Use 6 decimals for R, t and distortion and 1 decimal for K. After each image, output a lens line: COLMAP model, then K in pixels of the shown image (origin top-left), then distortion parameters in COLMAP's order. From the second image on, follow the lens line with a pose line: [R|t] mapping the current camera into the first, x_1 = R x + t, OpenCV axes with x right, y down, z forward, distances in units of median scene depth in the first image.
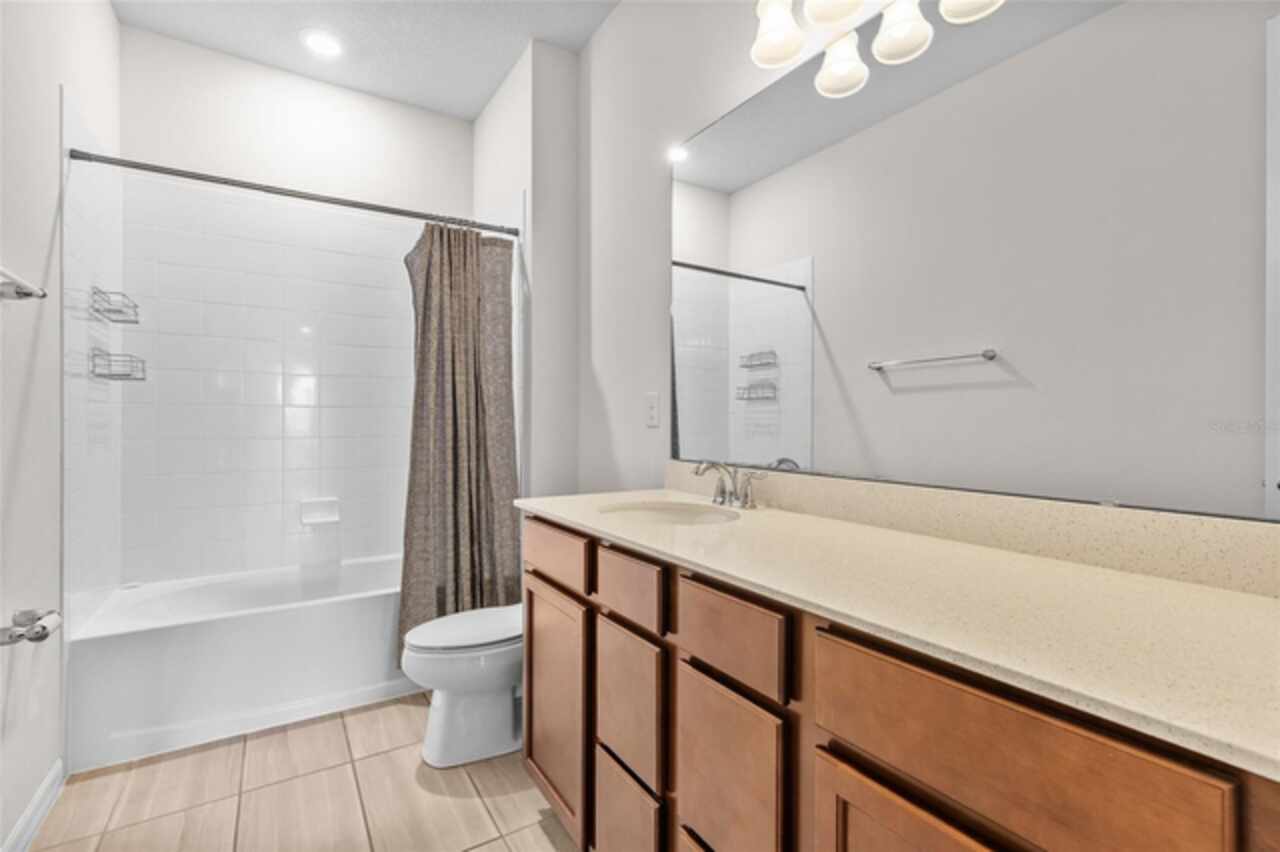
lens RADIAL K [[582.7, 0, 644.4], [0, 582.7, 419.4], [0, 0, 1]] dist [0.000976, -0.000381]
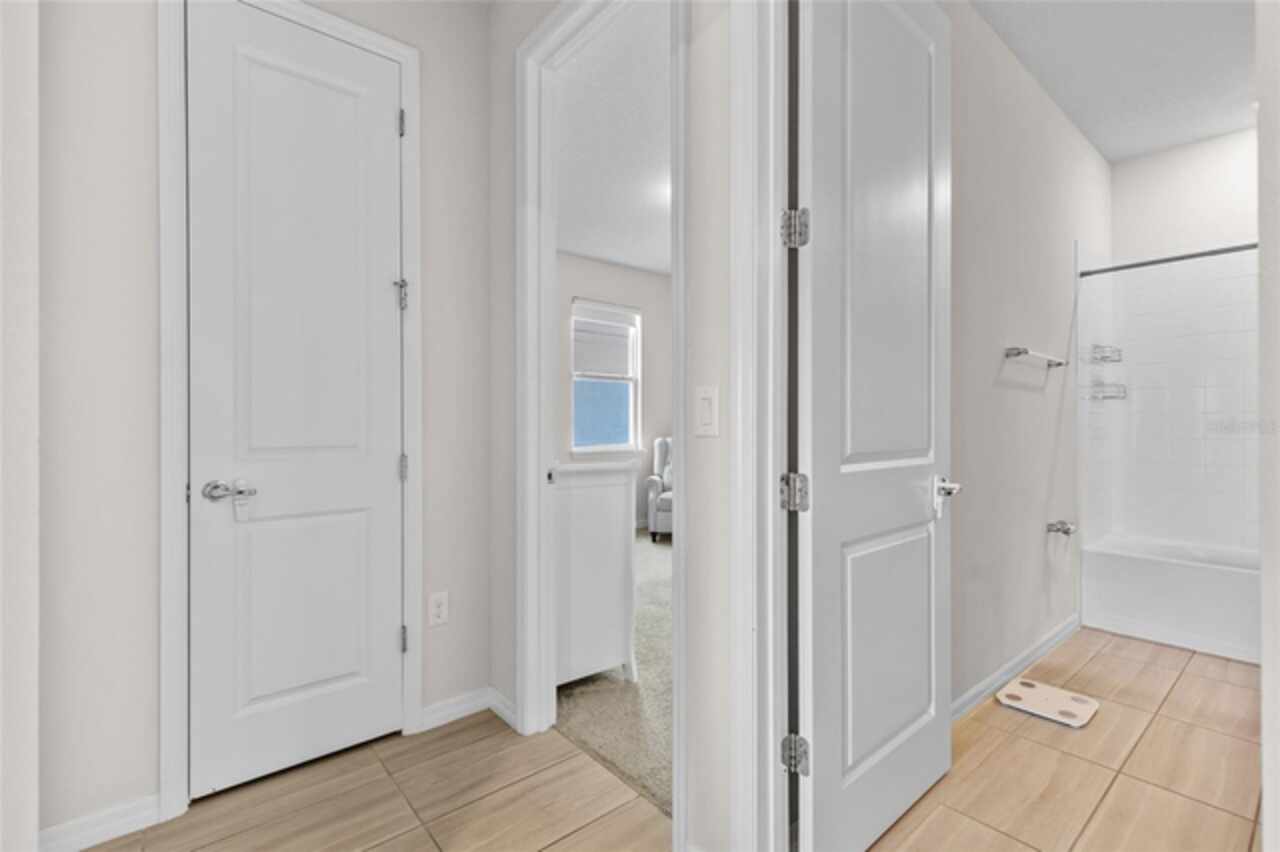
lens RADIAL K [[582.7, 0, 640.4], [0, 582.7, 423.1], [0, 0, 1]] dist [0.000976, -0.000381]
pose [[0.130110, -0.005751, -0.991483, 0.567341], [0.001467, 0.999983, -0.005608, 0.004142], [0.991499, -0.000725, 0.130116, -0.531586]]
